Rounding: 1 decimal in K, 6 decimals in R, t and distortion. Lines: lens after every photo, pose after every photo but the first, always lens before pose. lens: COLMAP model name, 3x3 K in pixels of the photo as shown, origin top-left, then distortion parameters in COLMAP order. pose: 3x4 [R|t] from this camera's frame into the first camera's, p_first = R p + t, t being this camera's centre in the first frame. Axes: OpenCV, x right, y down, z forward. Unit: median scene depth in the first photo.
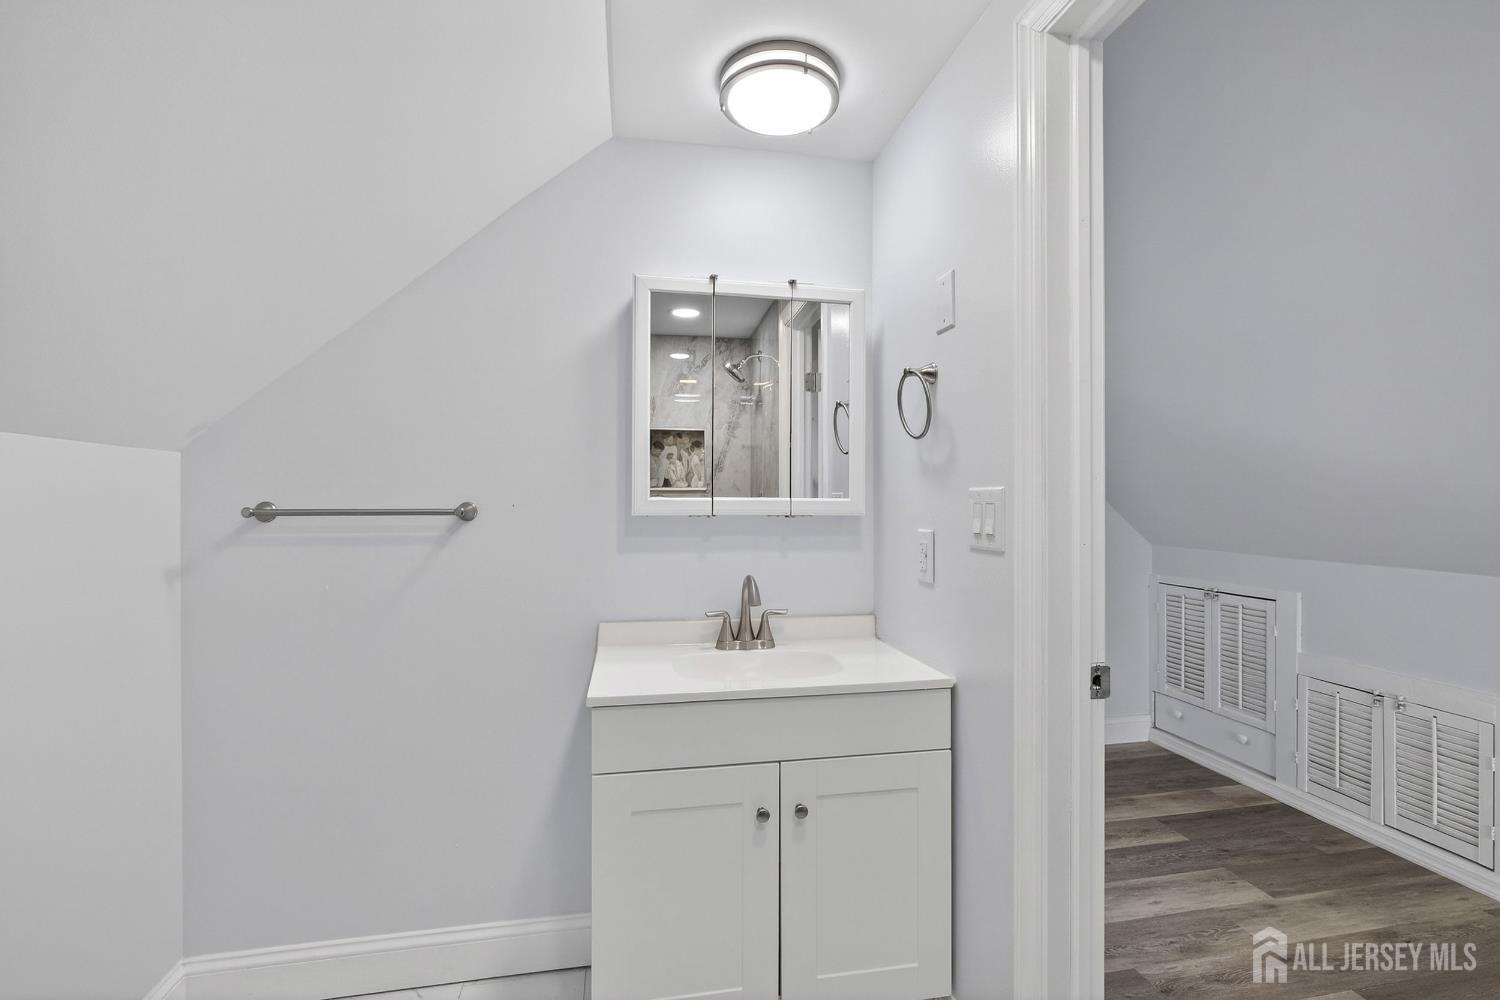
lens RADIAL K [[670.7, 0, 750.7], [0, 670.7, 499.1], [0, 0, 1]] dist [-0.003596, -0.000327]
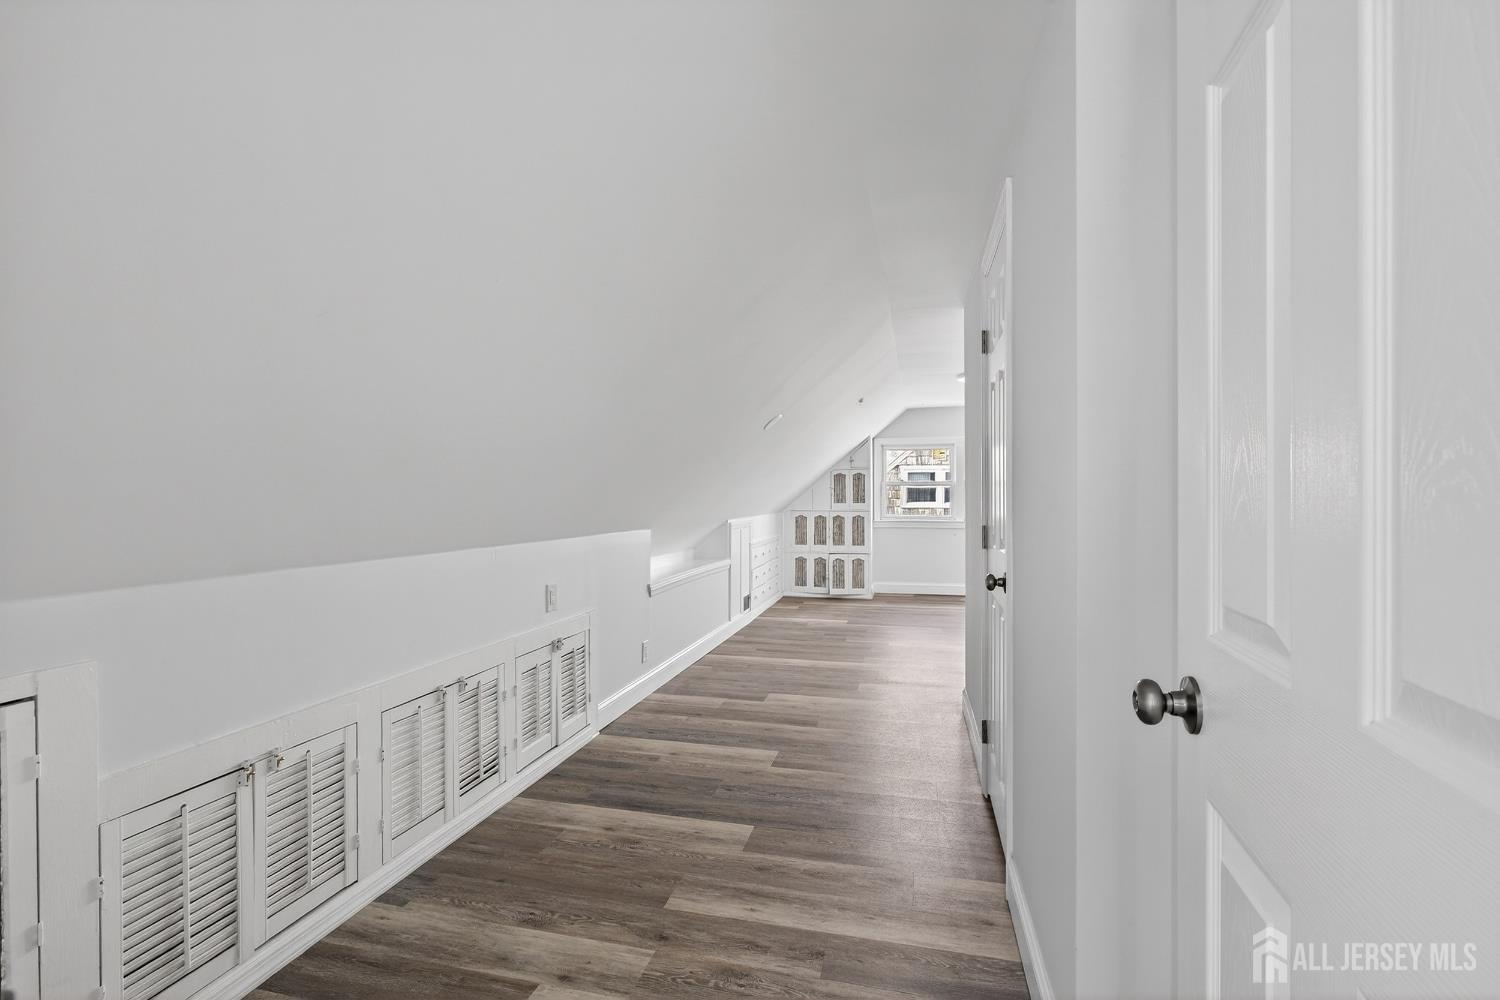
lens RADIAL K [[670.7, 0, 743.4], [0, 670.7, 496.4], [0, 0, 1]] dist [-0.003596, -0.000327]
pose [[-0.903648, 0.002568, 0.428268, 0.217278], [0.002918, 0.999996, 0.000161, 0.024636], [-0.428265, 0.001395, -0.903652, 1.517223]]
